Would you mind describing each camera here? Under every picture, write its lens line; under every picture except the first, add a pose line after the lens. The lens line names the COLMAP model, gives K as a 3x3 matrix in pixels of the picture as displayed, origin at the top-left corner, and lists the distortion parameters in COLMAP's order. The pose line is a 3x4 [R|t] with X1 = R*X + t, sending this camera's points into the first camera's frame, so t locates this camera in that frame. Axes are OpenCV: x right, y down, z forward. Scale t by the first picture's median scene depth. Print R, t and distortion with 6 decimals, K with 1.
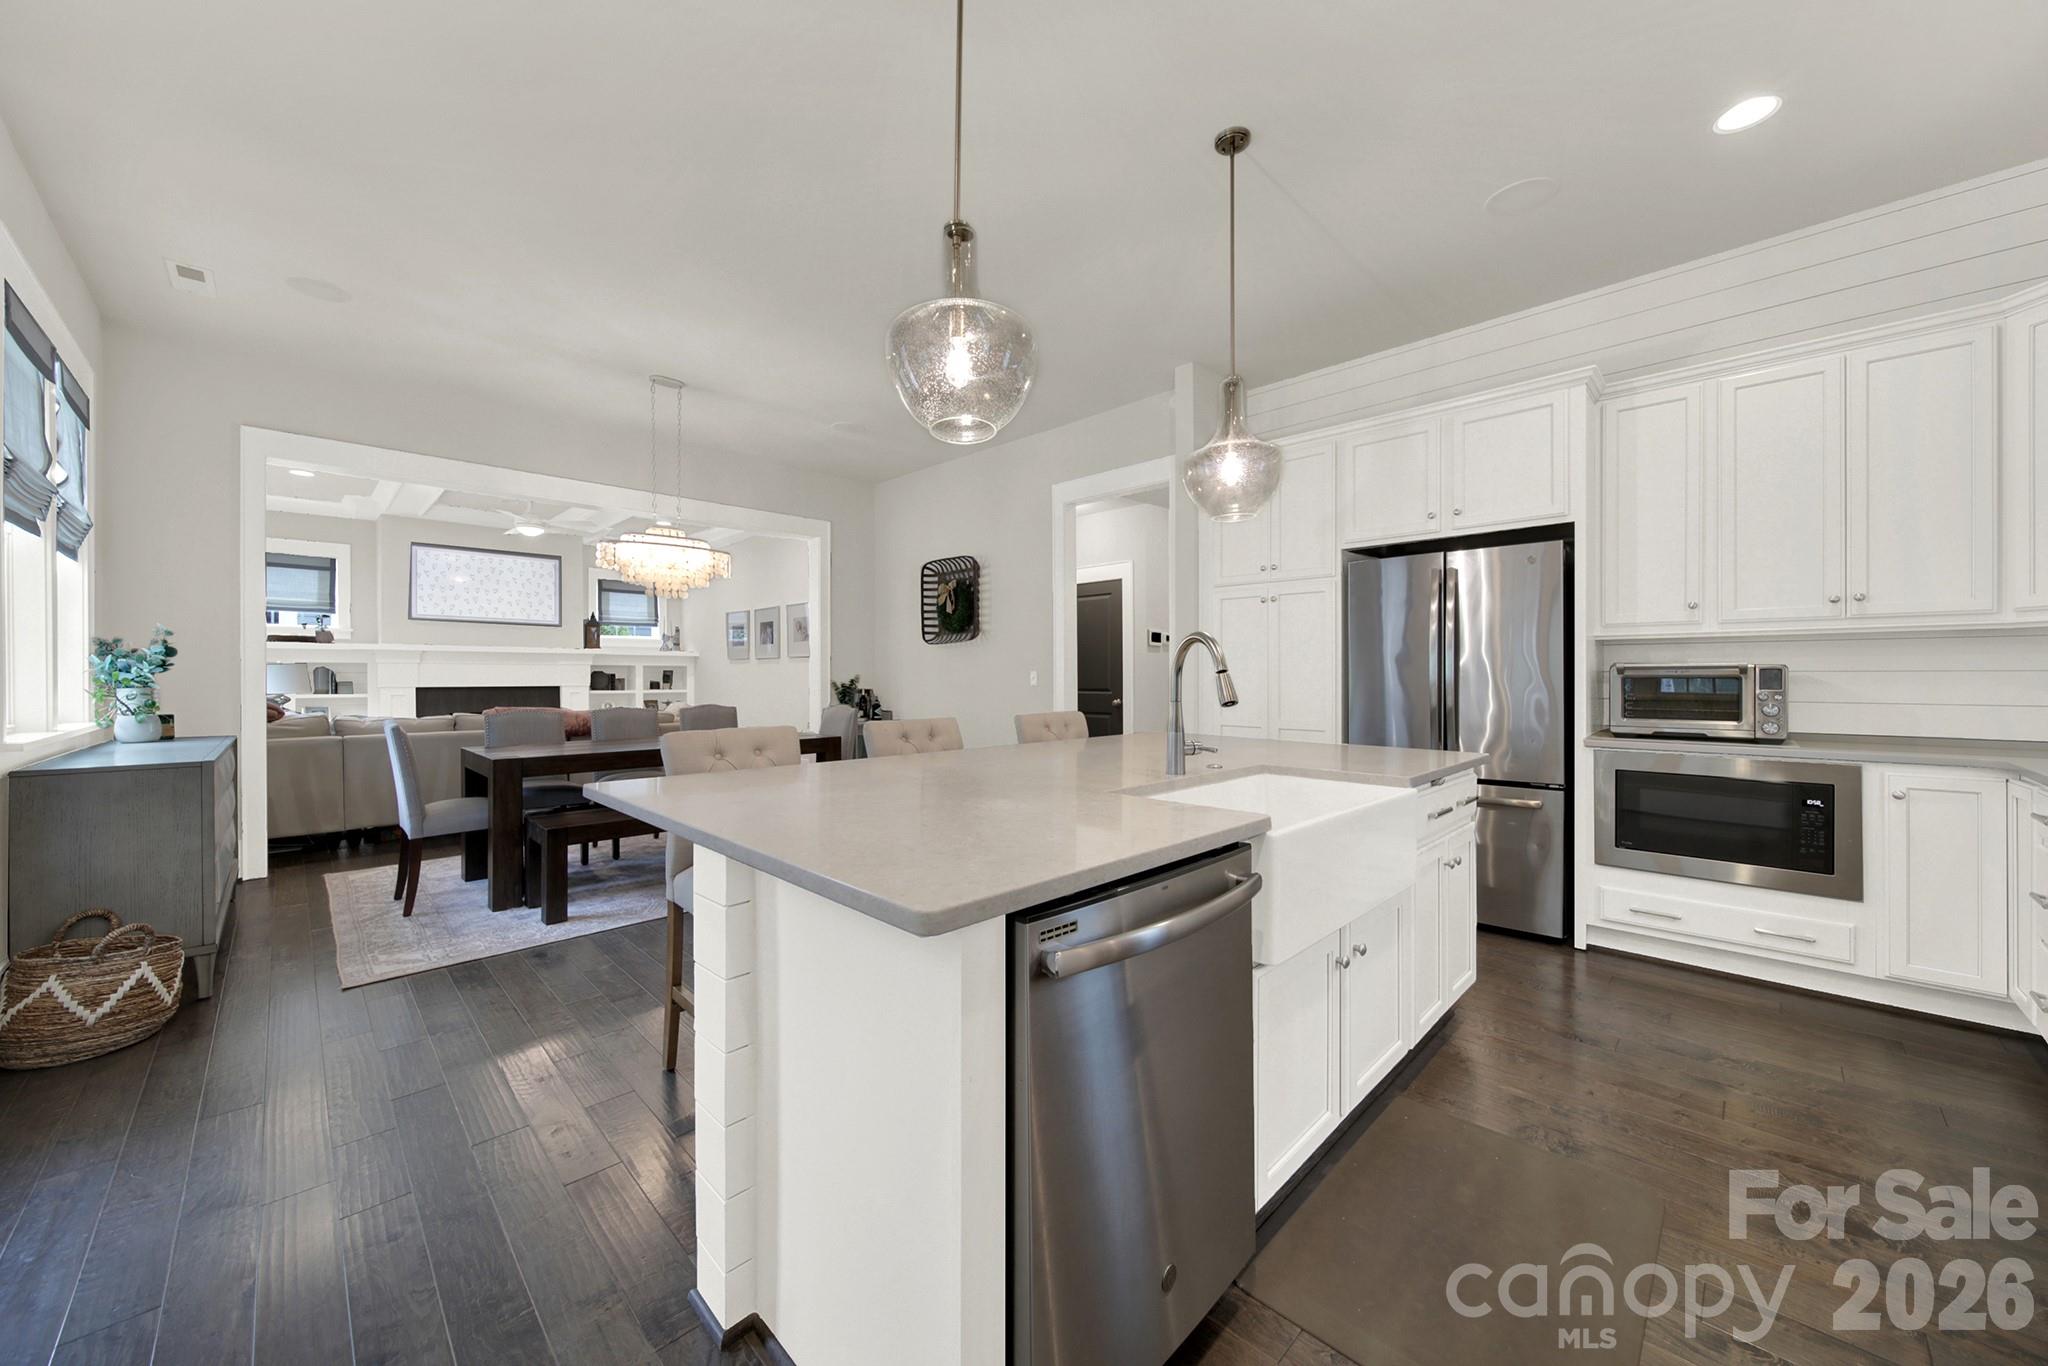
lens RADIAL K [[743.0, 0, 1021.5], [0, 743.0, 678.8], [0, 0, 1]] dist [0.000530, -0.000267]
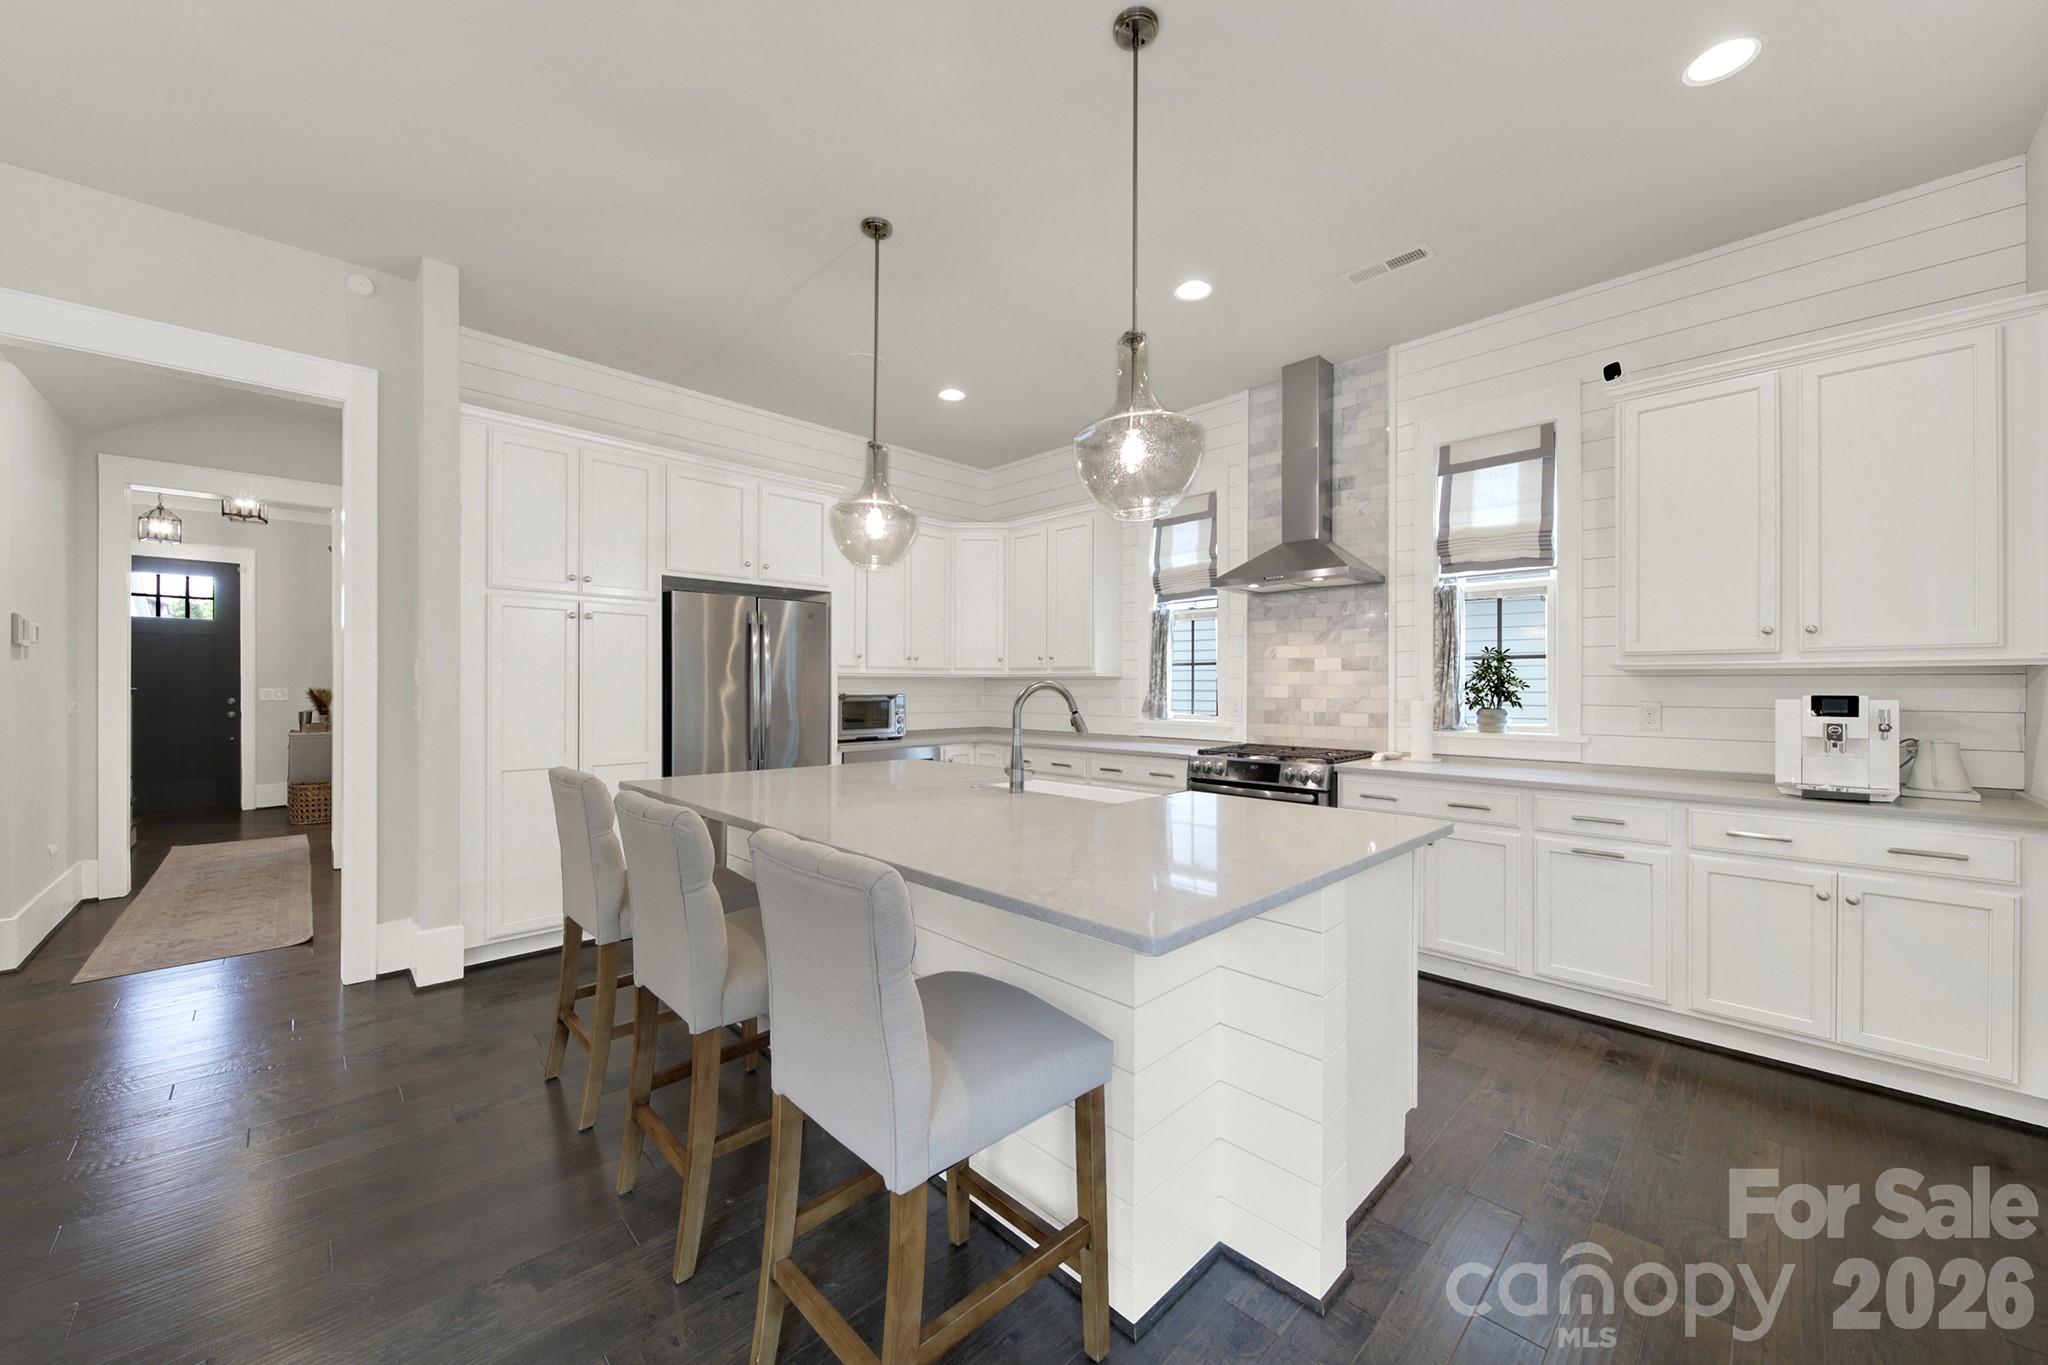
lens RADIAL K [[759.4, 0, 1020.6], [0, 759.4, 682.7], [0, 0, 1]] dist [0.000072, -0.000057]
pose [[0.010031, 0.004834, 0.999938, -0.274503], [0.001798, 0.999987, -0.004853, -0.012330], [-0.999948, 0.001847, 0.010022, 0.247665]]
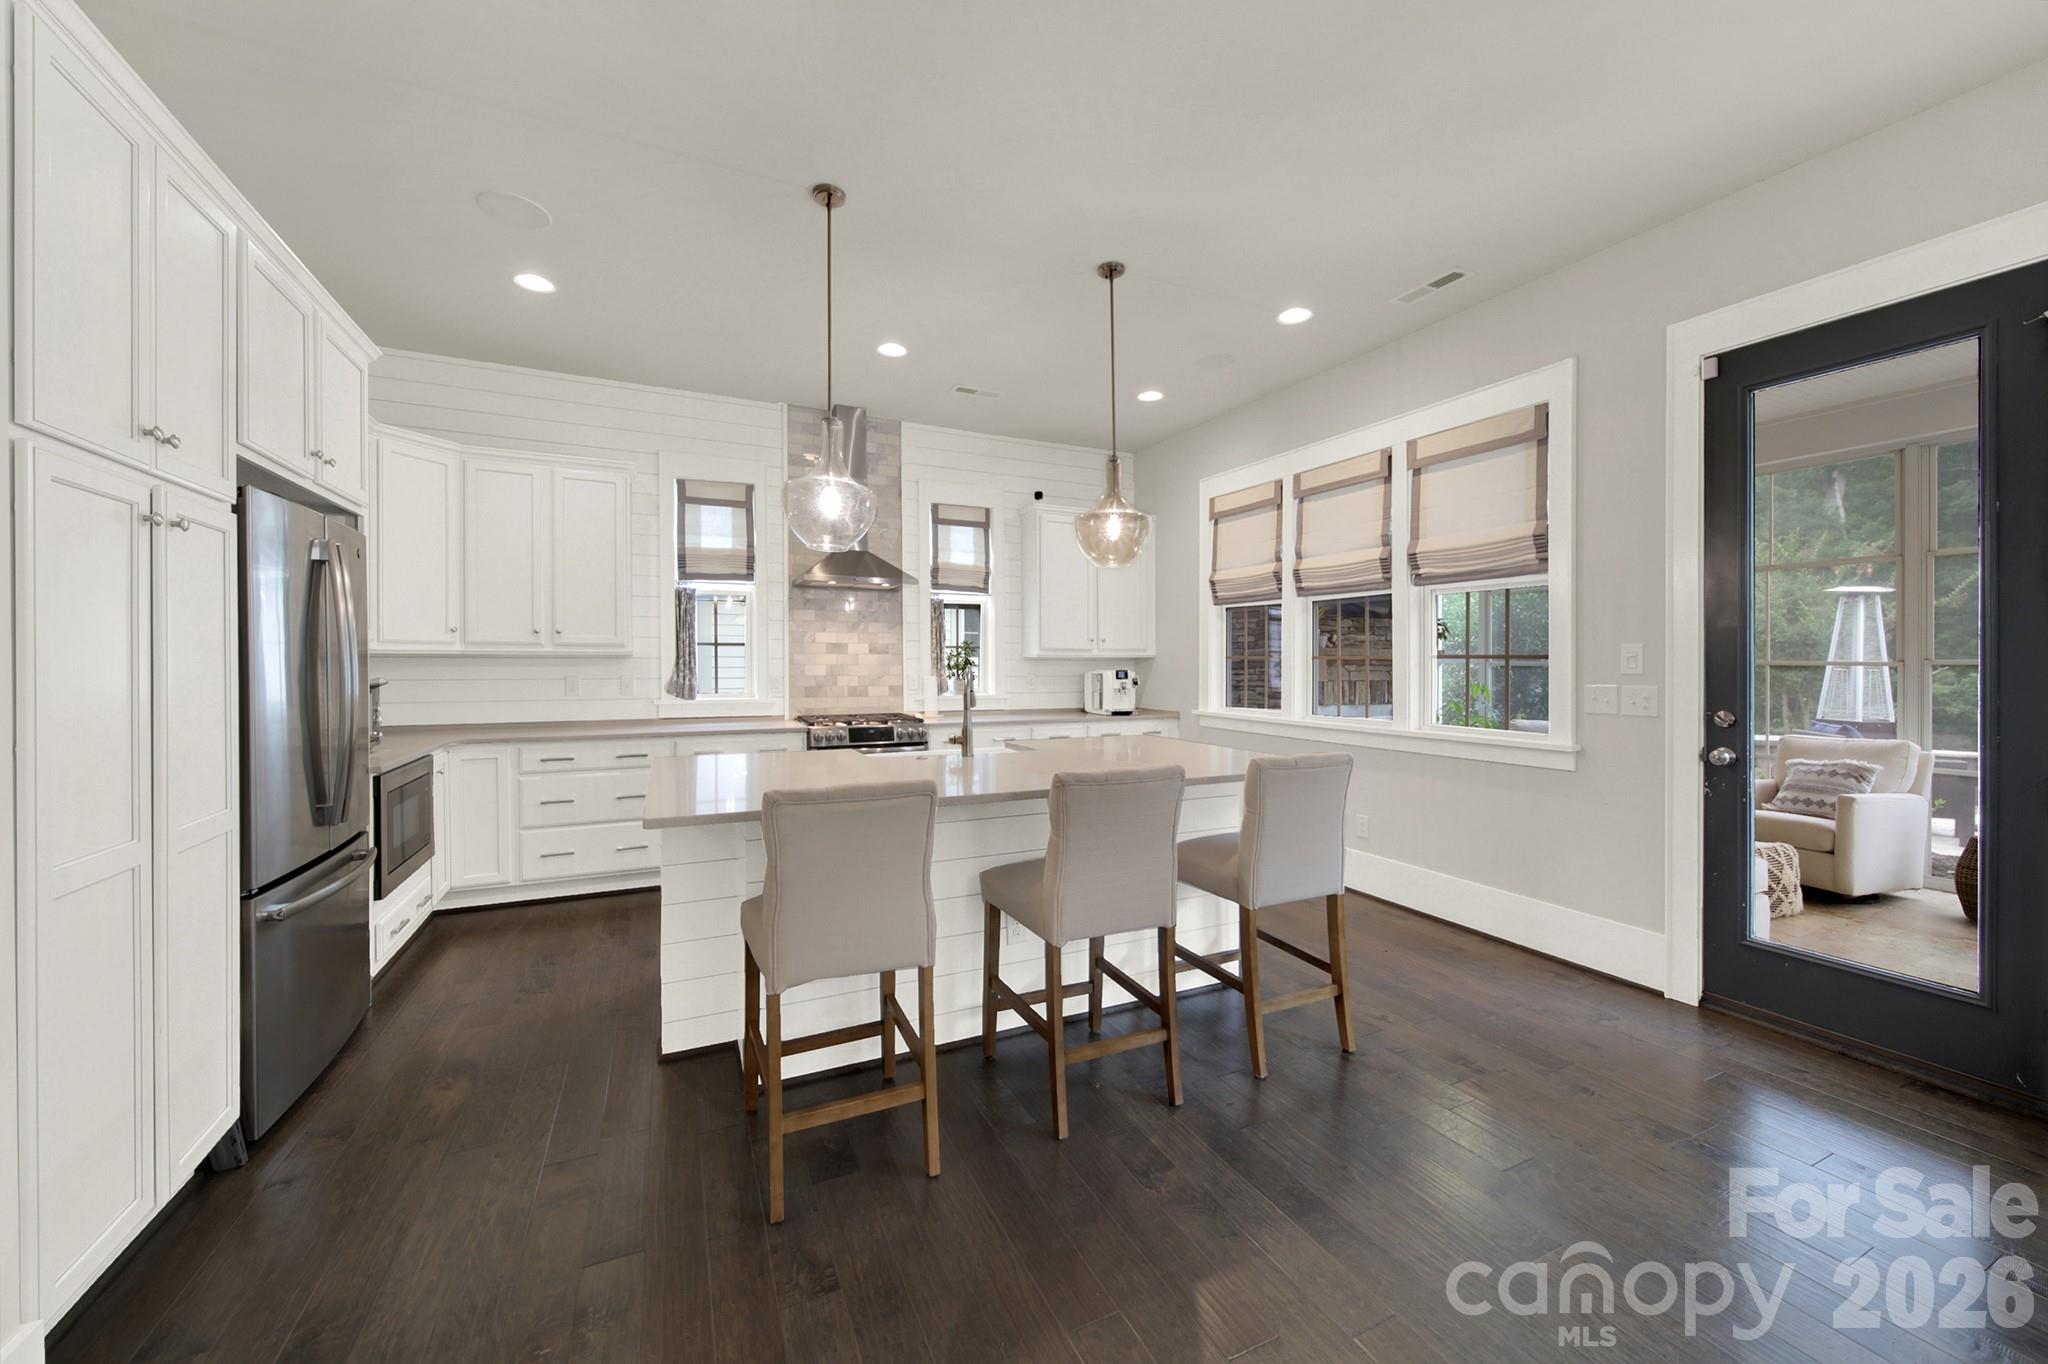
lens RADIAL K [[747.7, 0, 1000.5], [0, 747.7, 671.1], [0, 0, 1]] dist [-0.000221, -0.000058]
pose [[-0.940128, -0.006470, 0.340760, -0.094628], [-0.001297, 0.999881, 0.015404, -0.017570], [-0.340819, 0.014040, -0.940024, 0.619197]]
